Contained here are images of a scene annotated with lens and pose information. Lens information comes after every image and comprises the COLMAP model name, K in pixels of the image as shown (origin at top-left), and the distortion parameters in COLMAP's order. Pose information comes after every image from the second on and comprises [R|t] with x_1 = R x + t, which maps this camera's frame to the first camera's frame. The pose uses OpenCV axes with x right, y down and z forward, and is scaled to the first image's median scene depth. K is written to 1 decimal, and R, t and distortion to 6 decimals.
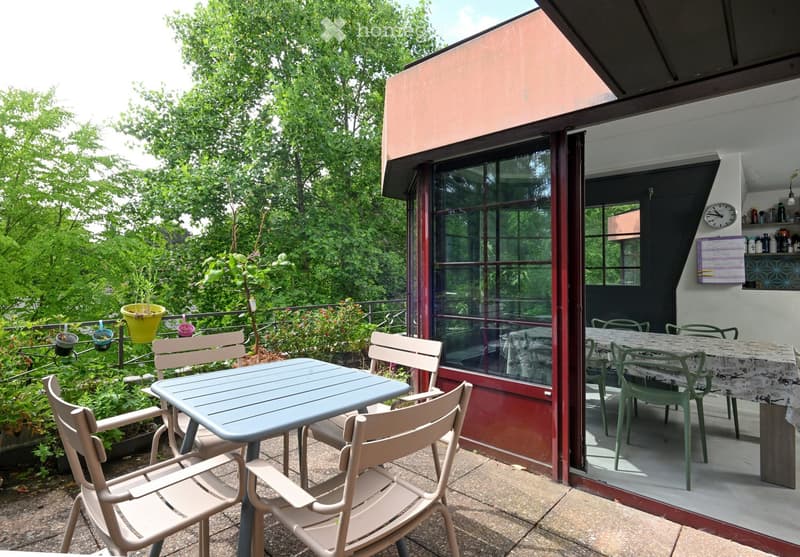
lens RADIAL K [[409.0, 0, 400.0], [0, 409.0, 278.5], [0, 0, 1]] dist [0.000073, 0.000011]
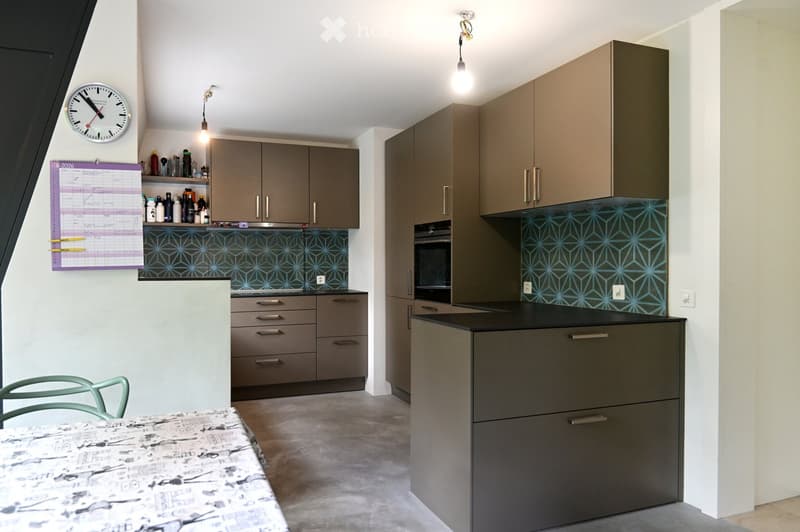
lens RADIAL K [[590.5, 0, 400.0], [0, 590.5, 266.0], [0, 0, 1]] dist [-0.072170, 0.000266]
pose [[0.438177, -0.001767, 0.898887, 0.220108], [-0.001746, 0.999995, 0.002818, 0.004208], [-0.898887, -0.002804, 0.438172, 0.260887]]
